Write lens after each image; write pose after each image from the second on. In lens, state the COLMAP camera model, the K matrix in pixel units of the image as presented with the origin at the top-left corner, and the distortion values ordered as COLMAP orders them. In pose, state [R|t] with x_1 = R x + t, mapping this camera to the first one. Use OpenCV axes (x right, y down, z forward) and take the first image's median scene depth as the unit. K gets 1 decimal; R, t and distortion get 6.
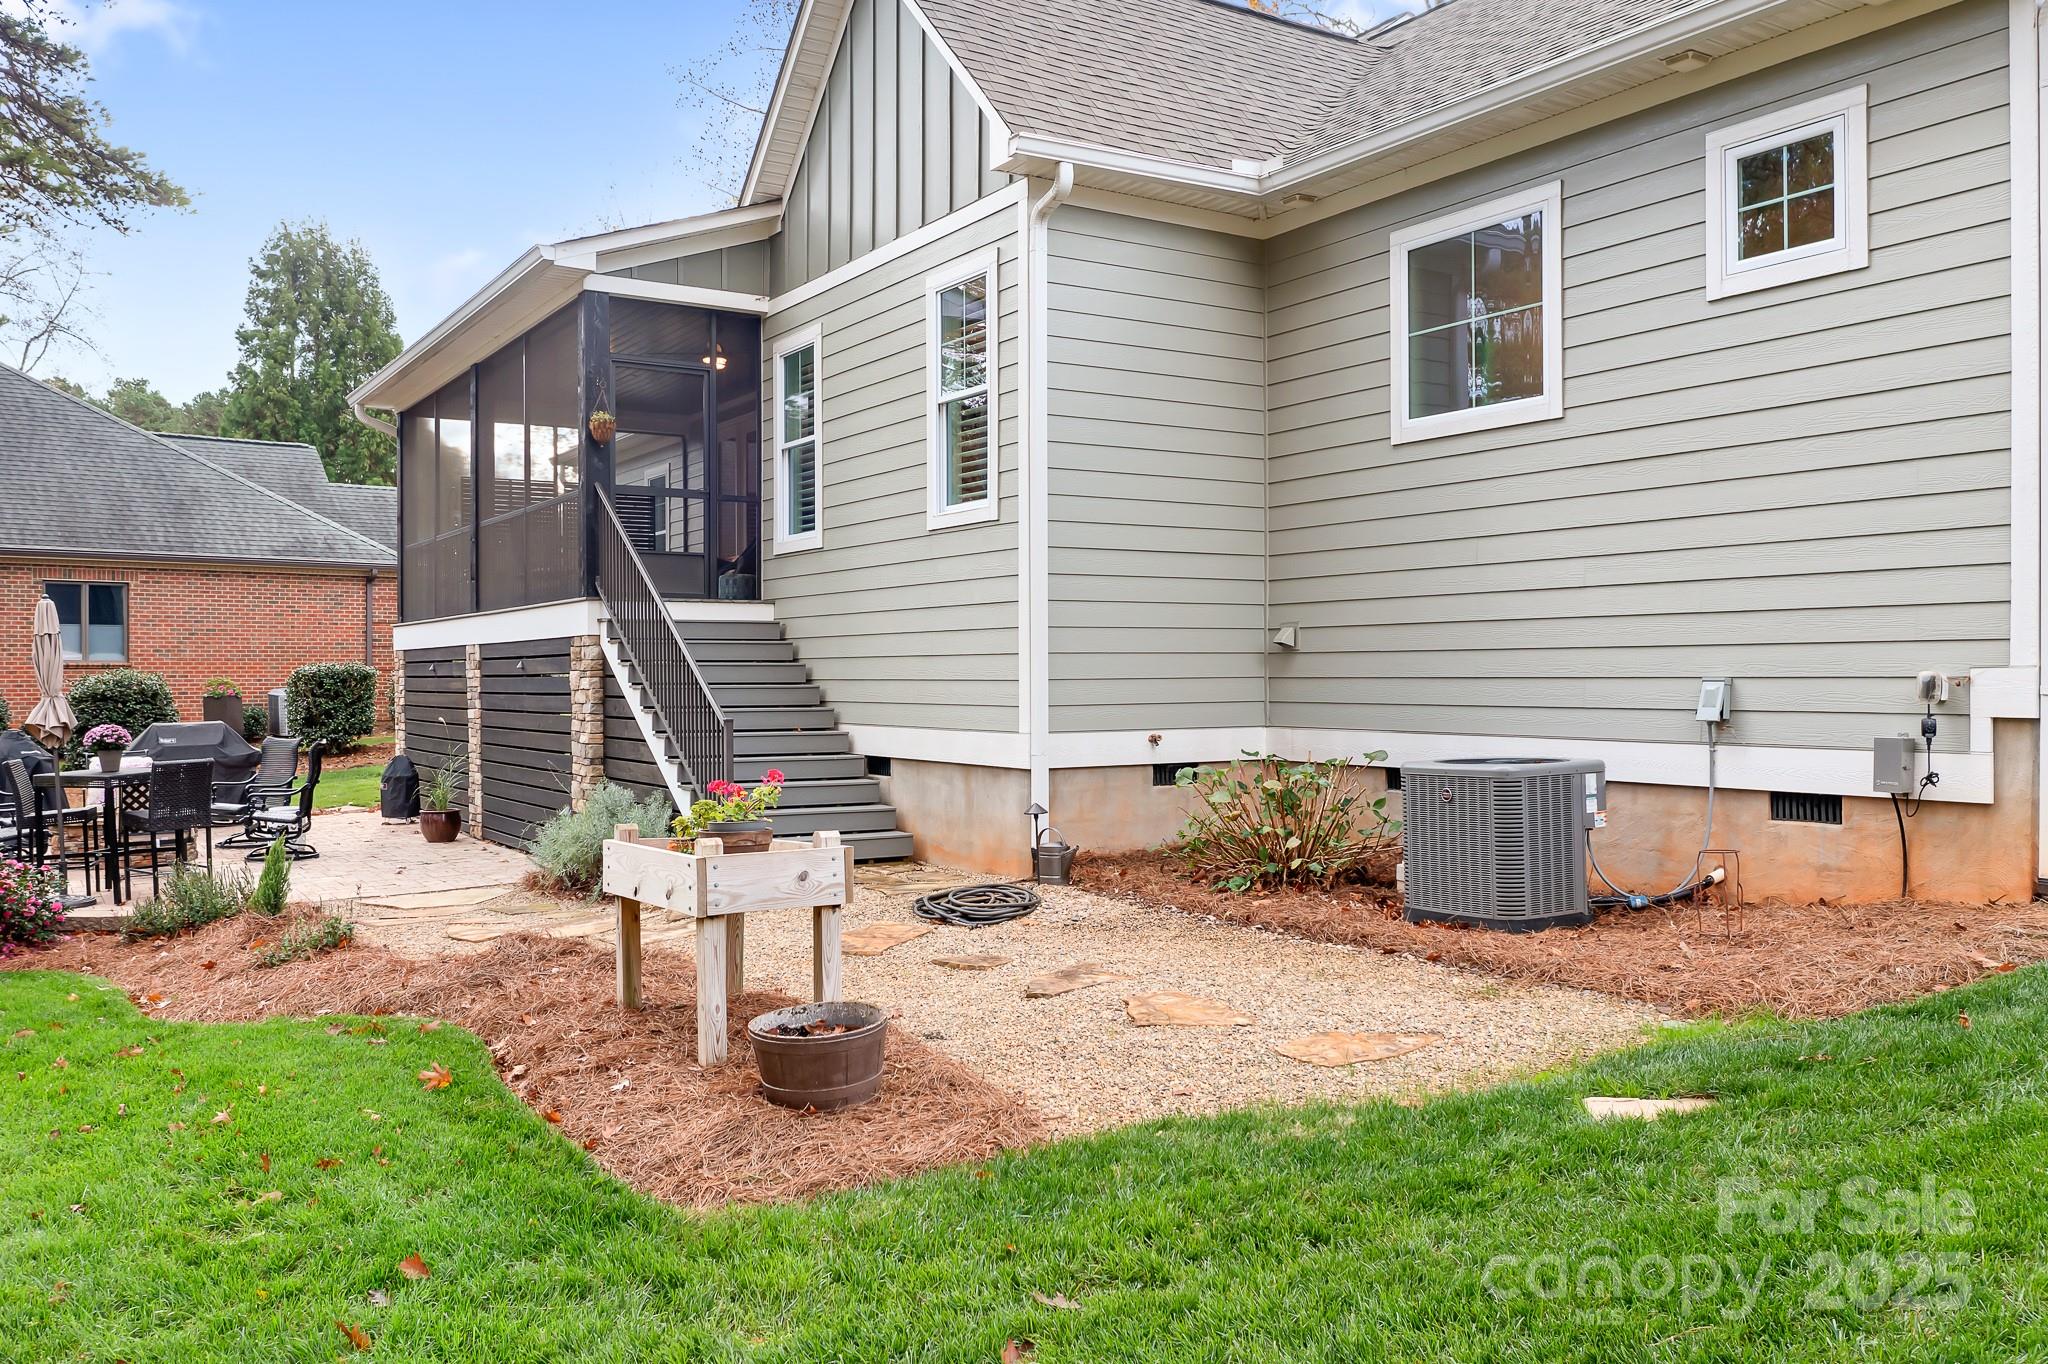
lens RADIAL K [[1653.0, 0, 1041.6], [0, 1653.0, 698.4], [0, 0, 1]] dist [-0.022437, 0.009565]
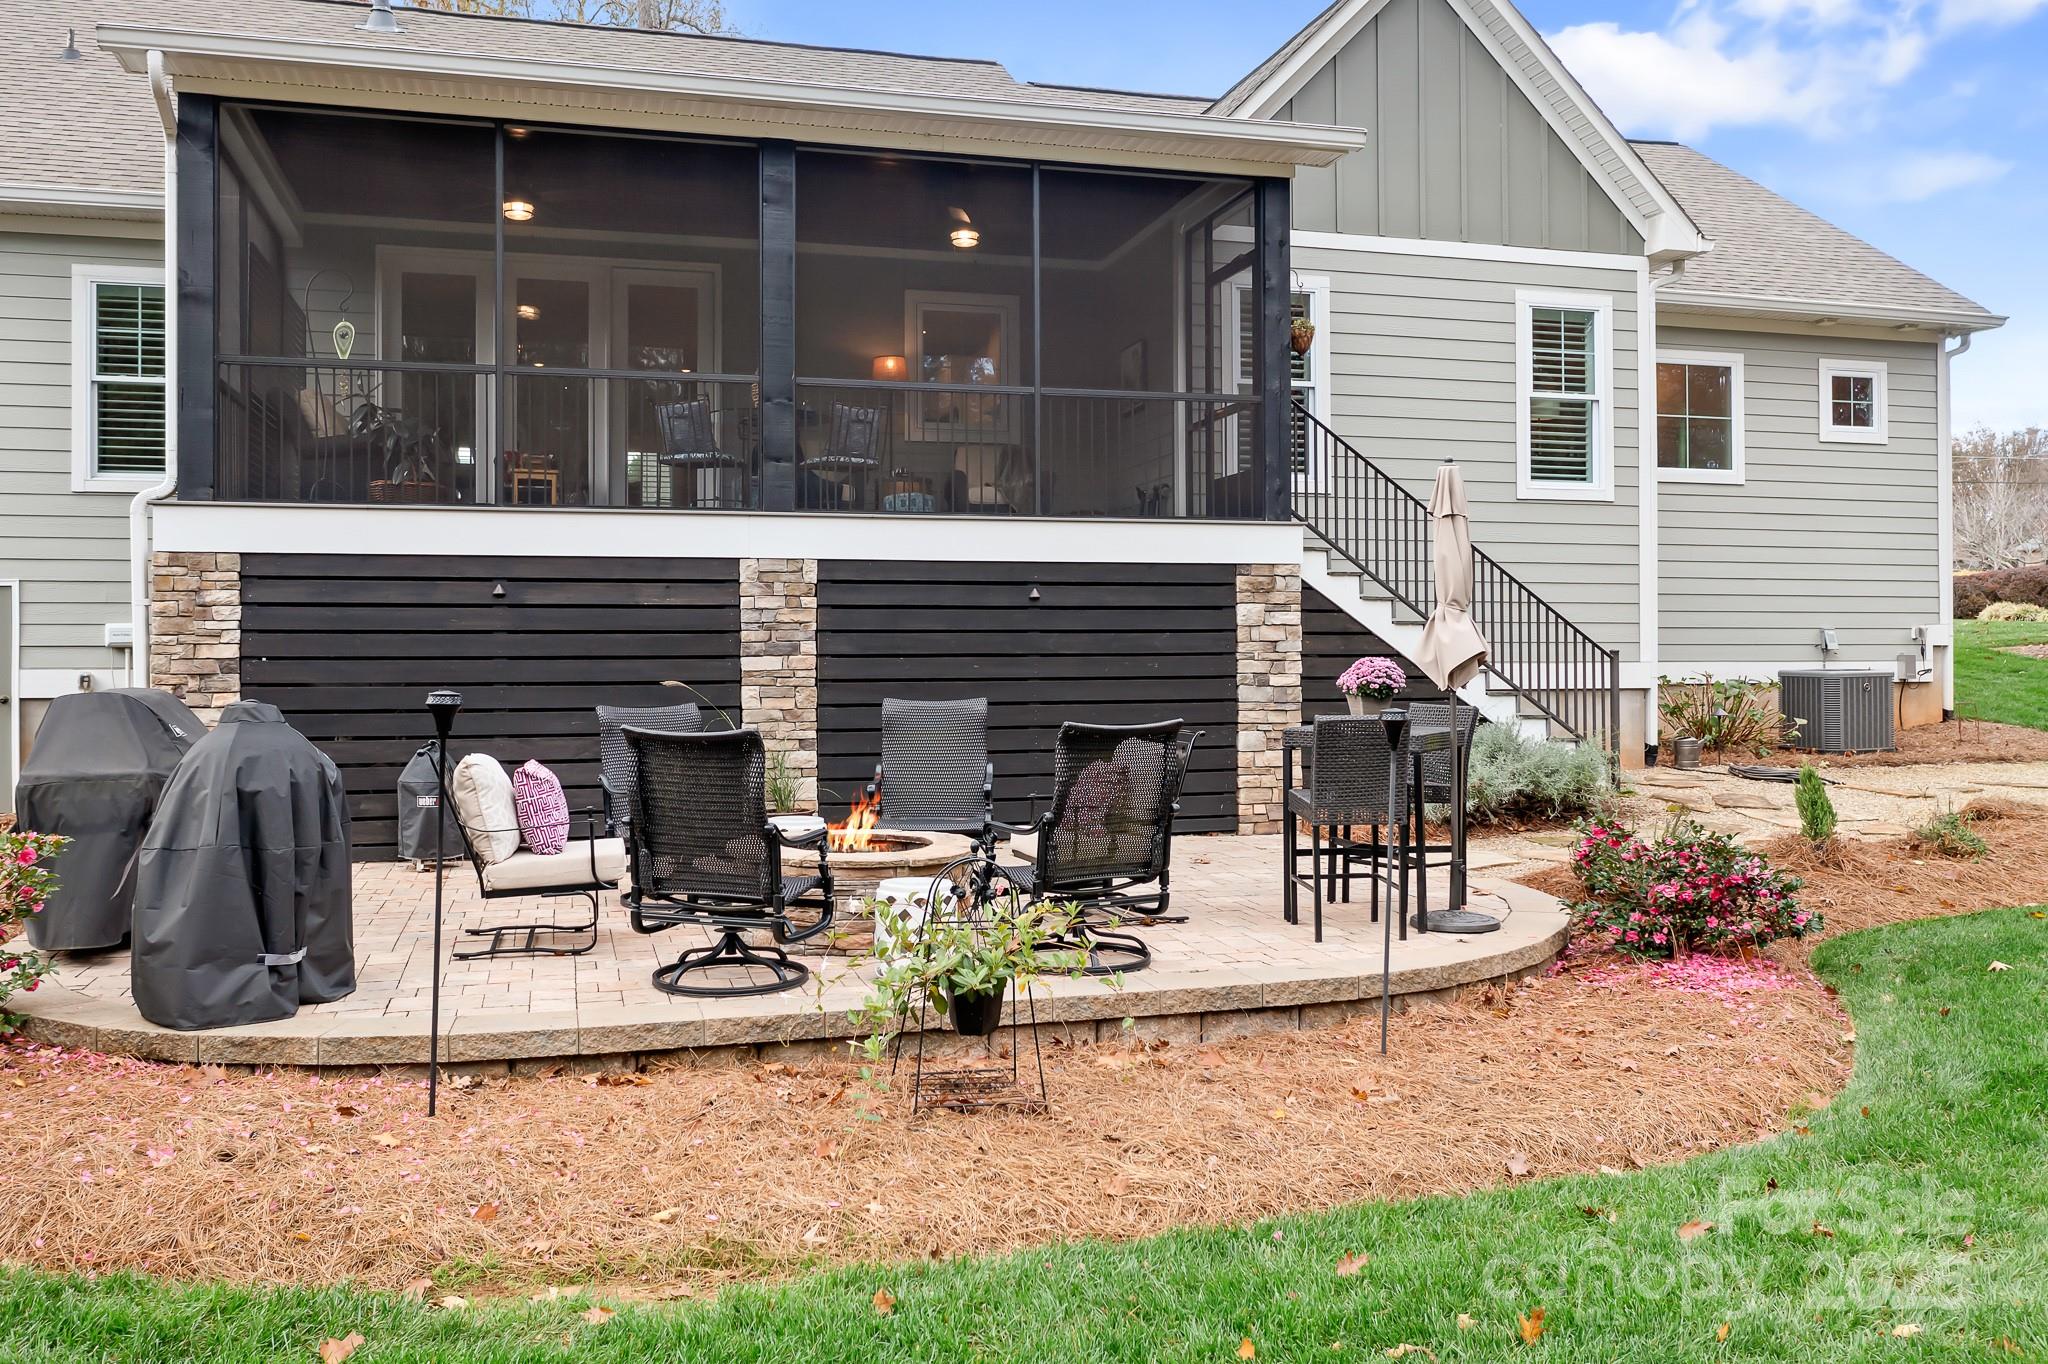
lens RADIAL K [[1653.0, 0, 1081.7], [0, 1653.0, 643.0], [0, 0, 1]] dist [-0.022437, 0.009565]
pose [[0.275998, 0.016818, 0.961011, -1.323780], [0.018332, 0.999573, -0.022757, 0.025501], [-0.960983, 0.023898, 0.275572, 0.986277]]
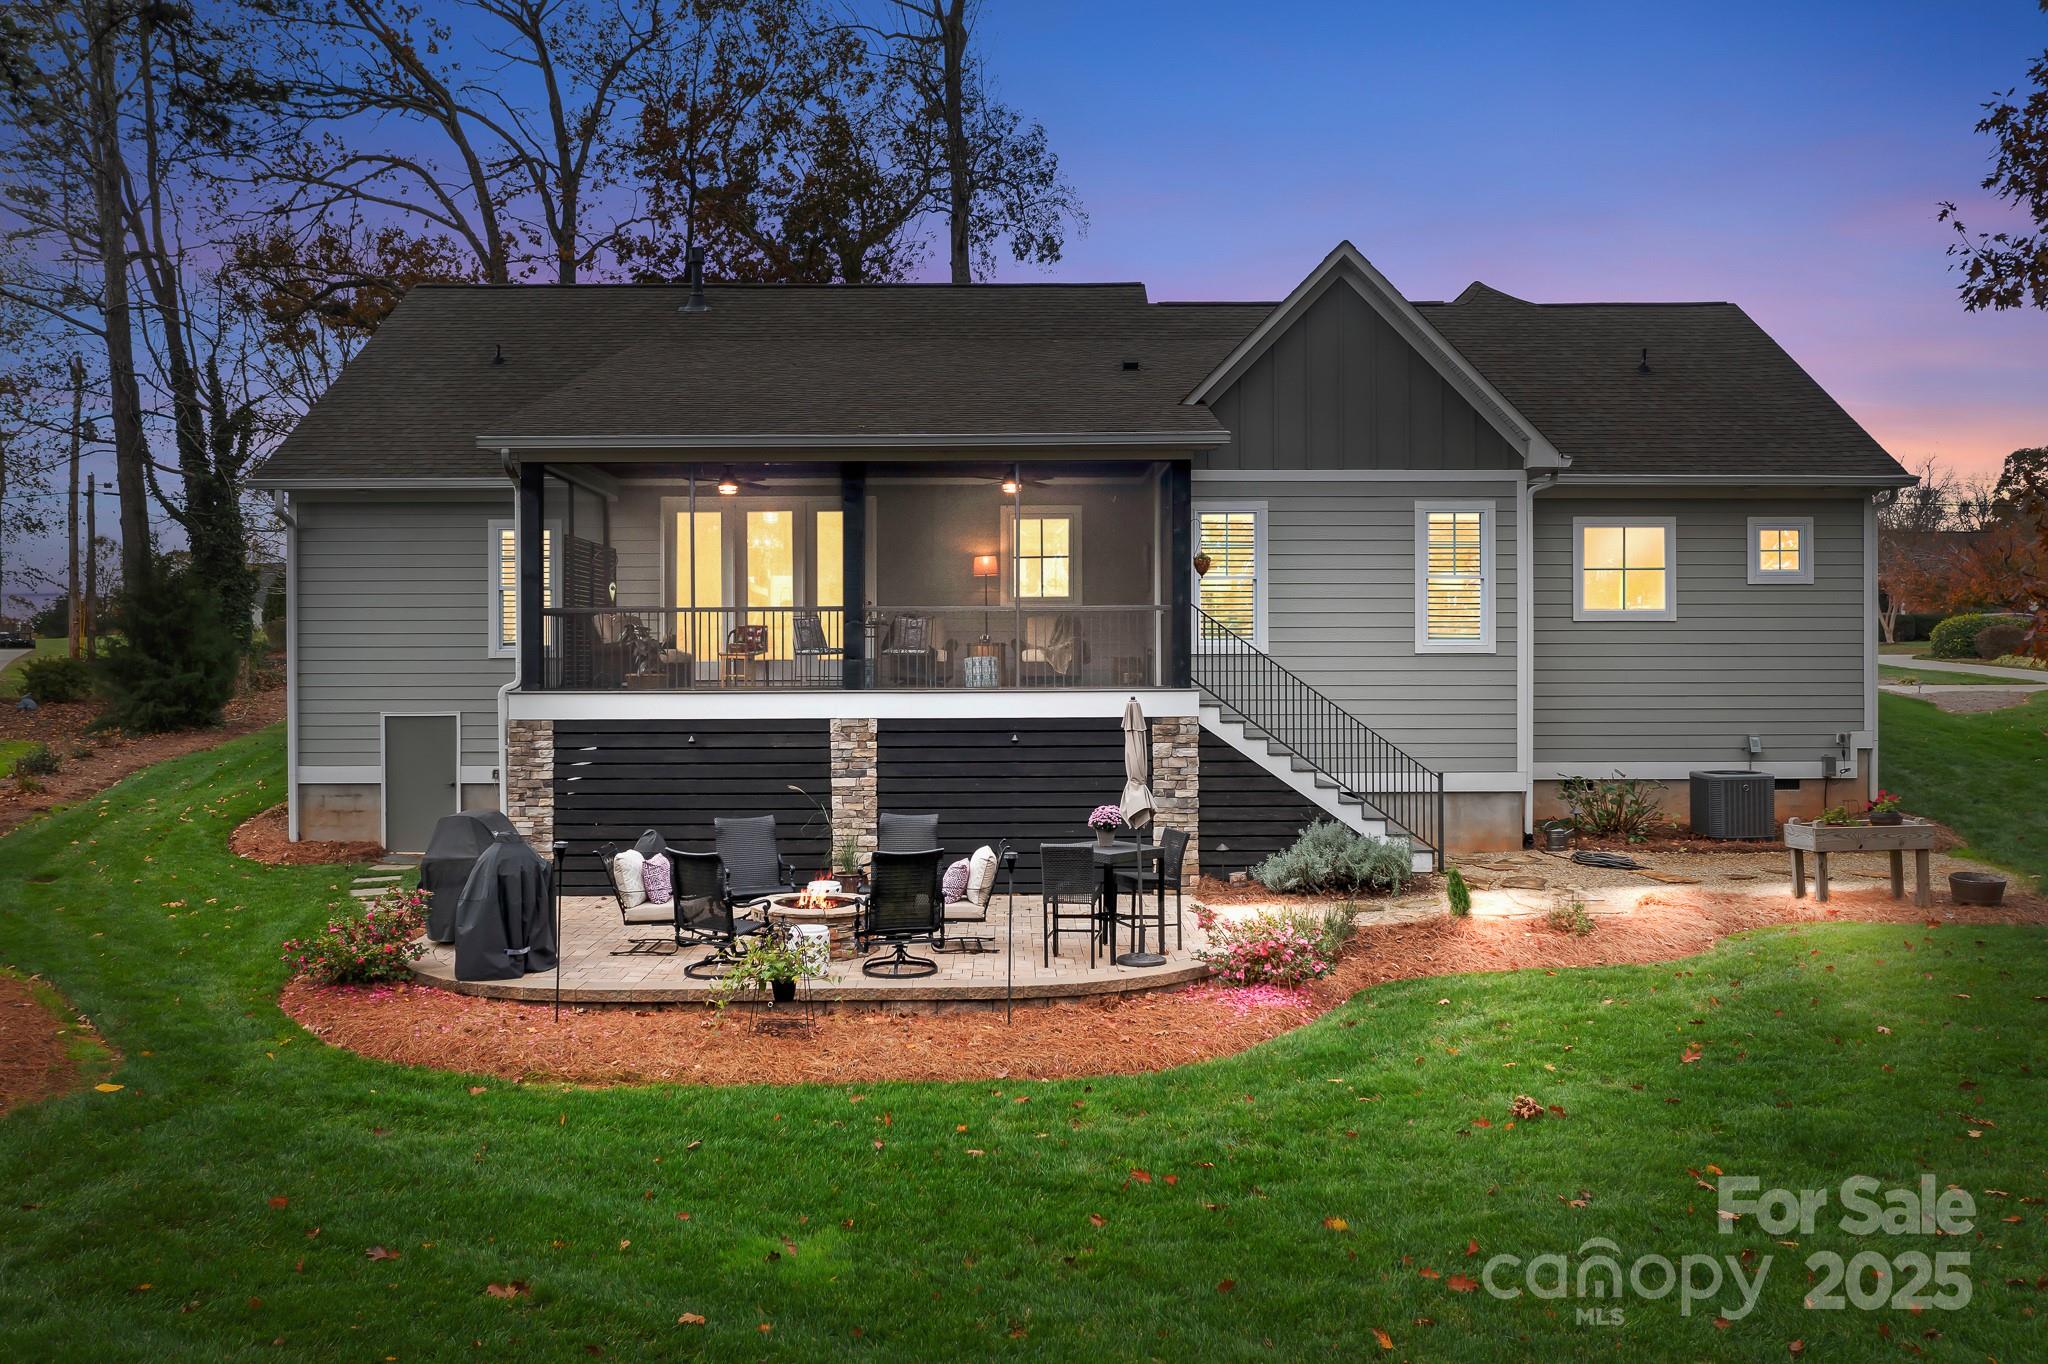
lens RADIAL K [[1653.0, 0, 1098.1], [0, 1653.0, 665.4], [0, 0, 1]] dist [-0.022437, 0.009565]
pose [[0.508249, 0.006389, 0.861187, -1.679582], [0.011352, 0.999836, -0.014118, -0.070585], [-0.861136, 0.016952, 0.508093, 0.435461]]
